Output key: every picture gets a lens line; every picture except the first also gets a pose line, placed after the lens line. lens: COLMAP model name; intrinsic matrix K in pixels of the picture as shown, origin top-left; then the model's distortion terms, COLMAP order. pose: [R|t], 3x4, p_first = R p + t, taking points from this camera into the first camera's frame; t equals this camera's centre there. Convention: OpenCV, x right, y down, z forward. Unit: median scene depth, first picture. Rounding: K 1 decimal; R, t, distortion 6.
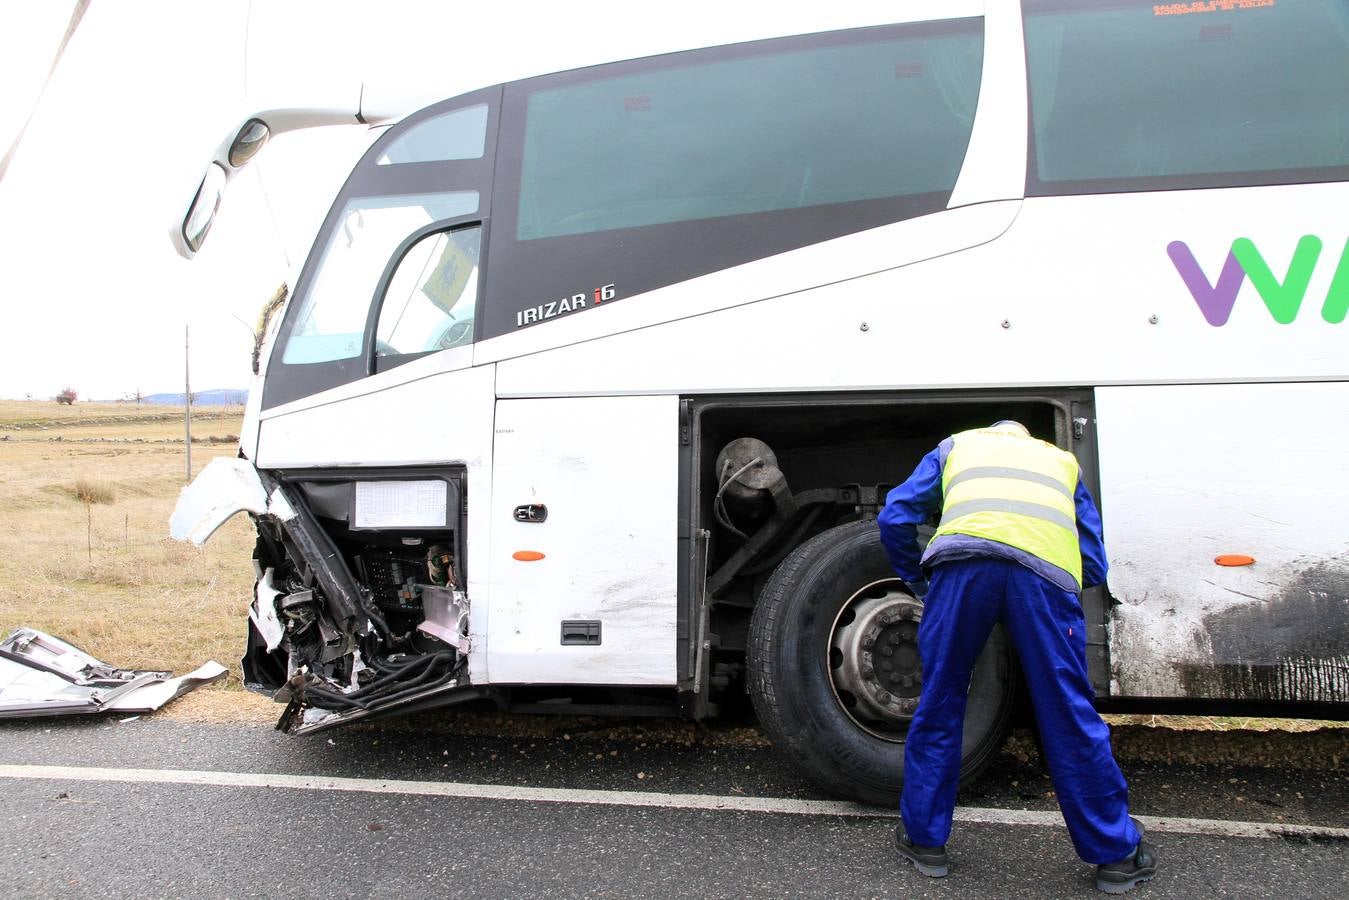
lens RADIAL K [[1109.2, 0, 674.5], [0, 1109.2, 450.0], [0, 0, 1]] dist [-0.008129, 0.002472]
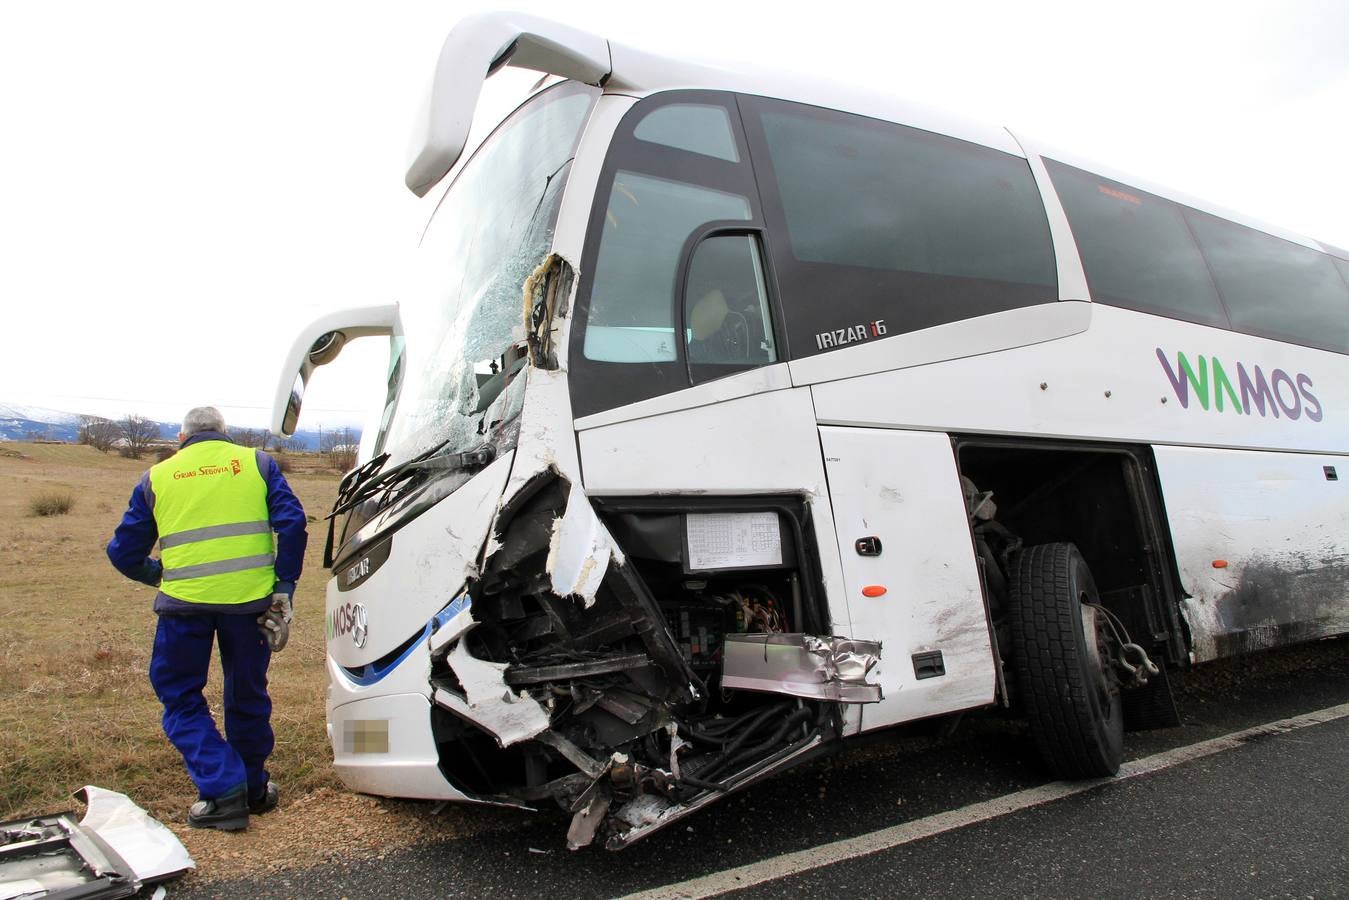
lens RADIAL K [[935.4, 0, 674.5], [0, 935.4, 450.0], [0, 0, 1]] dist [-0.092017, 0.070380]
pose [[0.728165, 0.048921, 0.683654, -0.774869], [-0.012029, 0.998208, -0.058619, 0.022357], [-0.685297, 0.034461, 0.727448, 0.511279]]
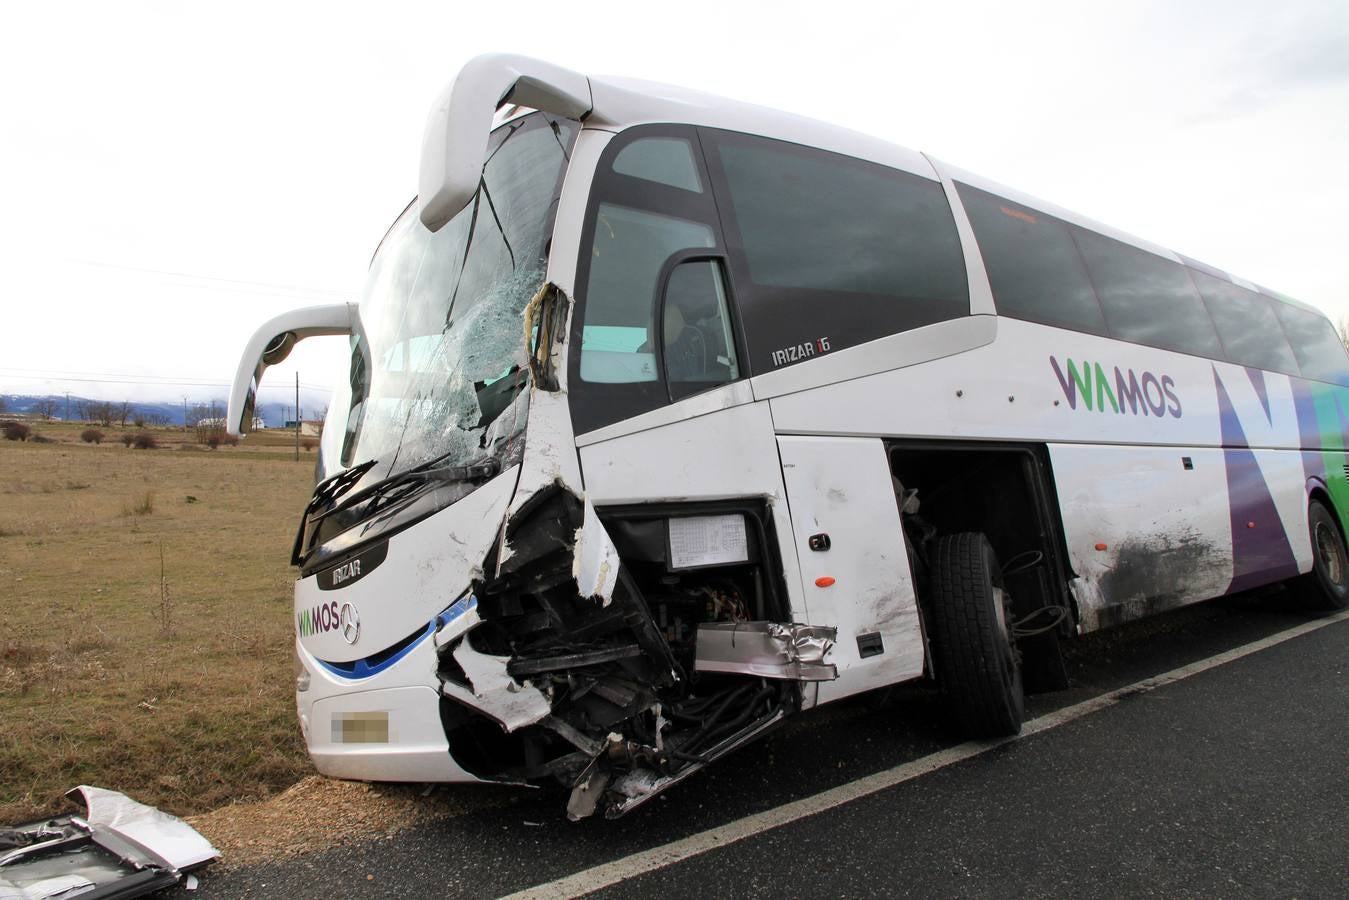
lens RADIAL K [[935.4, 0, 674.5], [0, 935.4, 450.0], [0, 0, 1]] dist [-0.092017, 0.070380]
pose [[0.633874, 0.026241, 0.772991, -0.890628], [-0.004999, 0.999542, -0.029832, -0.004810], [-0.773420, 0.015046, 0.633715, 0.515182]]
